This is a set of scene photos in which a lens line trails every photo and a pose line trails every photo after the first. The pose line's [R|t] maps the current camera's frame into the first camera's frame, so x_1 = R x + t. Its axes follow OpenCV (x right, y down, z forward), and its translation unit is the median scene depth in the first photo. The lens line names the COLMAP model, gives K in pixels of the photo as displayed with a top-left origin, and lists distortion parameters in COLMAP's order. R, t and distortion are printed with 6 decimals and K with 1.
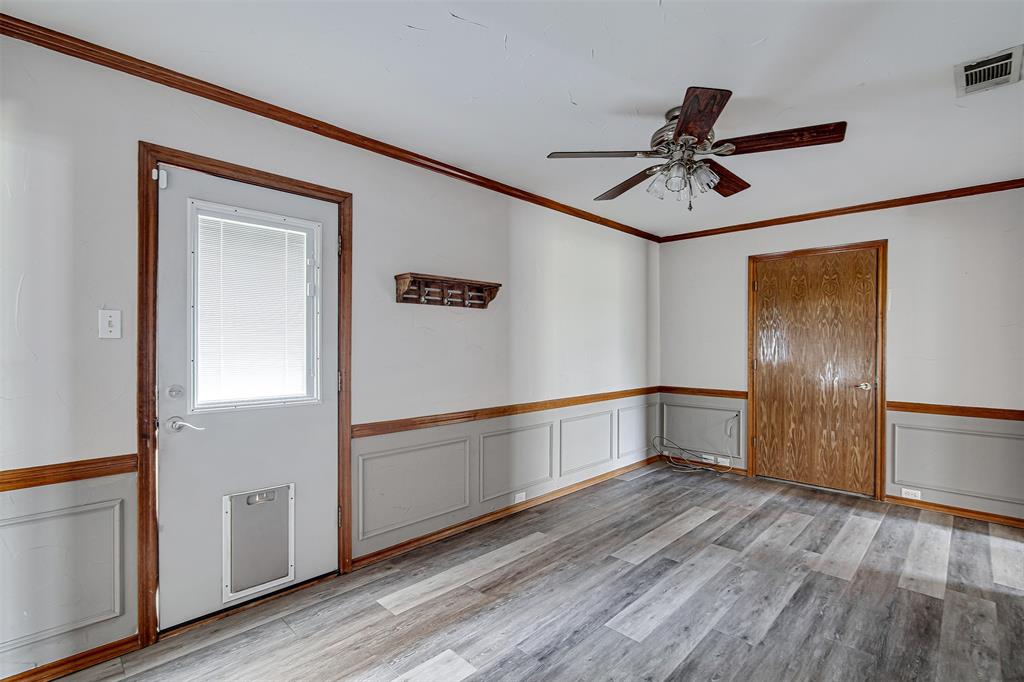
lens RADIAL K [[474.6, 0, 506.3], [0, 474.6, 344.7], [0, 0, 1]] dist [-0.015224, 0.000025]
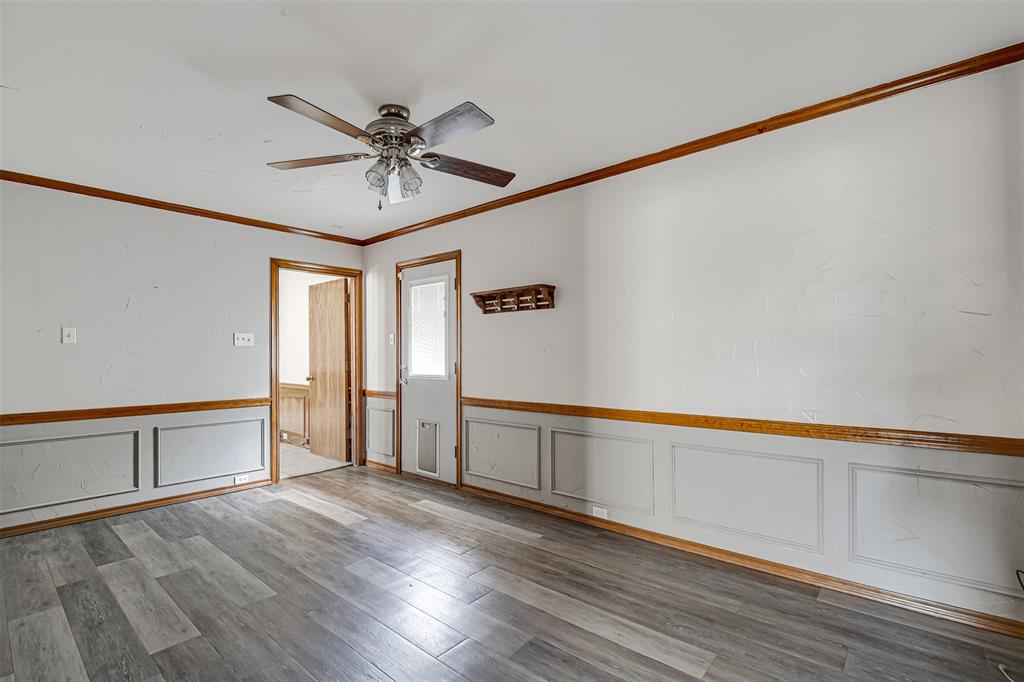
lens RADIAL K [[474.6, 0, 506.3], [0, 474.6, 344.7], [0, 0, 1]] dist [-0.015224, 0.000025]
pose [[0.058630, -0.019619, -0.998087, 1.112906], [0.008606, 0.999780, -0.019147, 0.025973], [0.998243, -0.007467, 0.058785, 0.938122]]
